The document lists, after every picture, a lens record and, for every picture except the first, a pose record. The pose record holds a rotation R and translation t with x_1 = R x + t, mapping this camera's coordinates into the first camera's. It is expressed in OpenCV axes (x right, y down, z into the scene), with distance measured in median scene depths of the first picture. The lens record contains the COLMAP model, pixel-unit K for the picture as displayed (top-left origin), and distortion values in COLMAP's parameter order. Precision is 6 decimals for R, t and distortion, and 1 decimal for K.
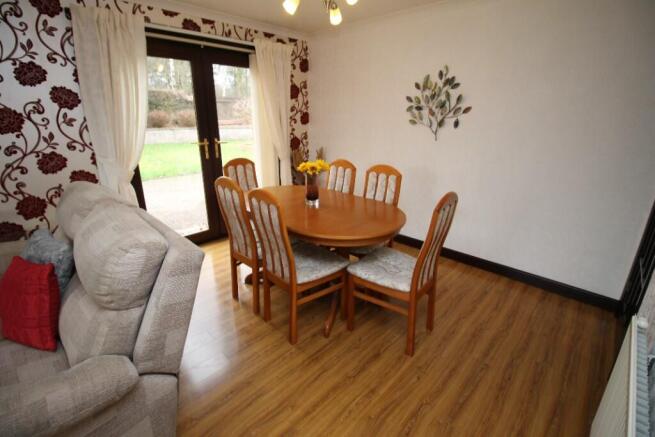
lens RADIAL K [[304.4, 0, 321.3], [0, 304.4, 218.2], [0, 0, 1]] dist [-0.013592, -0.003838]
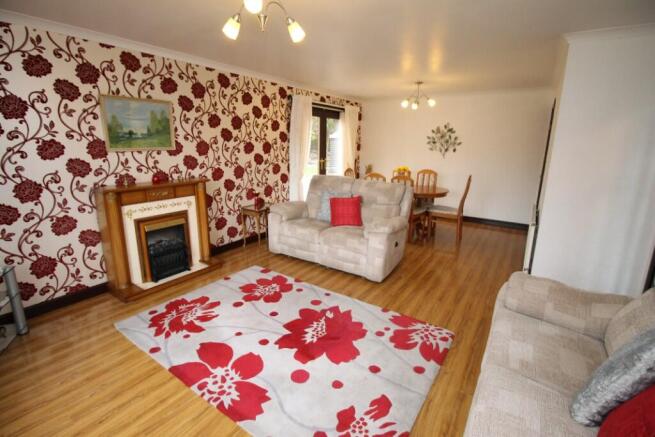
lens RADIAL K [[304.4, 0, 325.9], [0, 304.4, 217.1], [0, 0, 1]] dist [-0.013592, -0.003838]
pose [[0.983467, -0.041266, 0.176321, -0.683356], [0.057470, 0.994479, -0.087799, 0.232369], [-0.171725, 0.096480, 0.980409, -0.706281]]
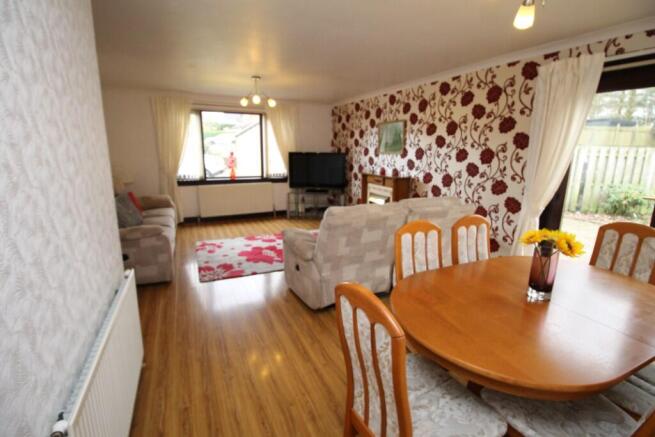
lens RADIAL K [[304.4, 0, 321.9], [0, 304.4, 214.6], [0, 0, 1]] dist [-0.013592, -0.003838]
pose [[-0.368463, 0.183555, -0.911341, 1.029792], [-0.322479, 0.894207, 0.310485, -0.374253], [0.871919, 0.408291, -0.270289, 1.120016]]
